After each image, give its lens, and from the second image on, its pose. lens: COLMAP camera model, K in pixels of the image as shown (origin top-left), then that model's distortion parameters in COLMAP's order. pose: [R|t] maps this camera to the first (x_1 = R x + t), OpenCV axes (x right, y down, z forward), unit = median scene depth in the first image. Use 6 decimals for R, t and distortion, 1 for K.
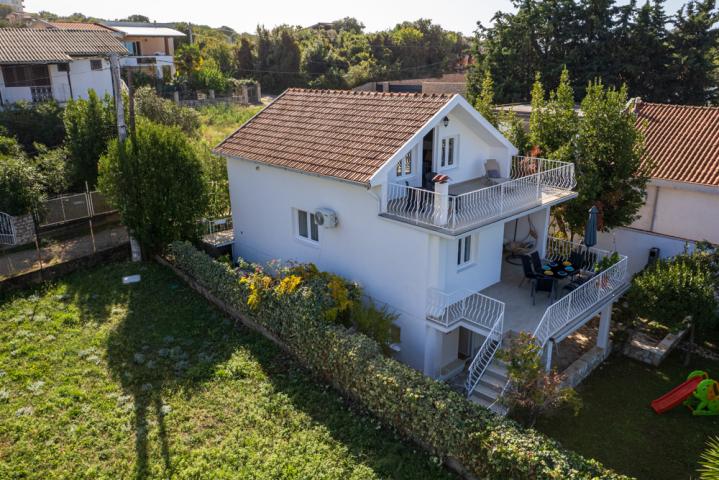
lens RADIAL K [[535.6, 0, 363.6], [0, 535.6, 245.9], [0, 0, 1]] dist [-0.034389, 0.004145]
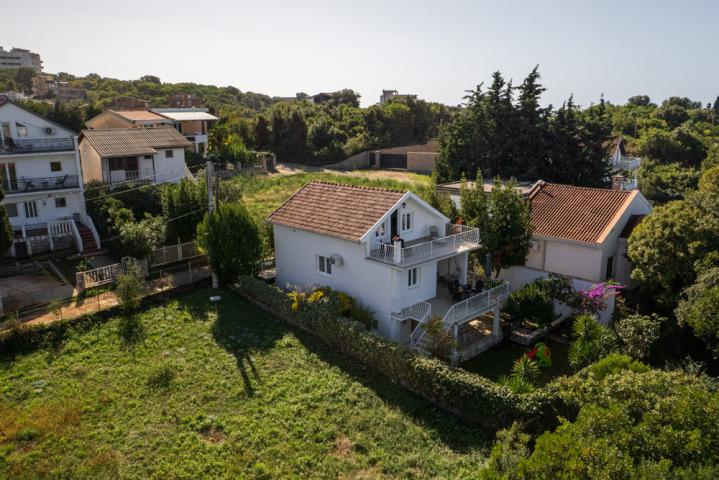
lens RADIAL K [[535.6, 0, 356.3], [0, 535.6, 242.5], [0, 0, 1]] dist [-0.034389, 0.004145]
pose [[0.999966, -0.001497, -0.008079, 0.010071], [0.000725, 0.995495, -0.094810, 0.052369], [0.008184, 0.094801, 0.995463, -0.695099]]
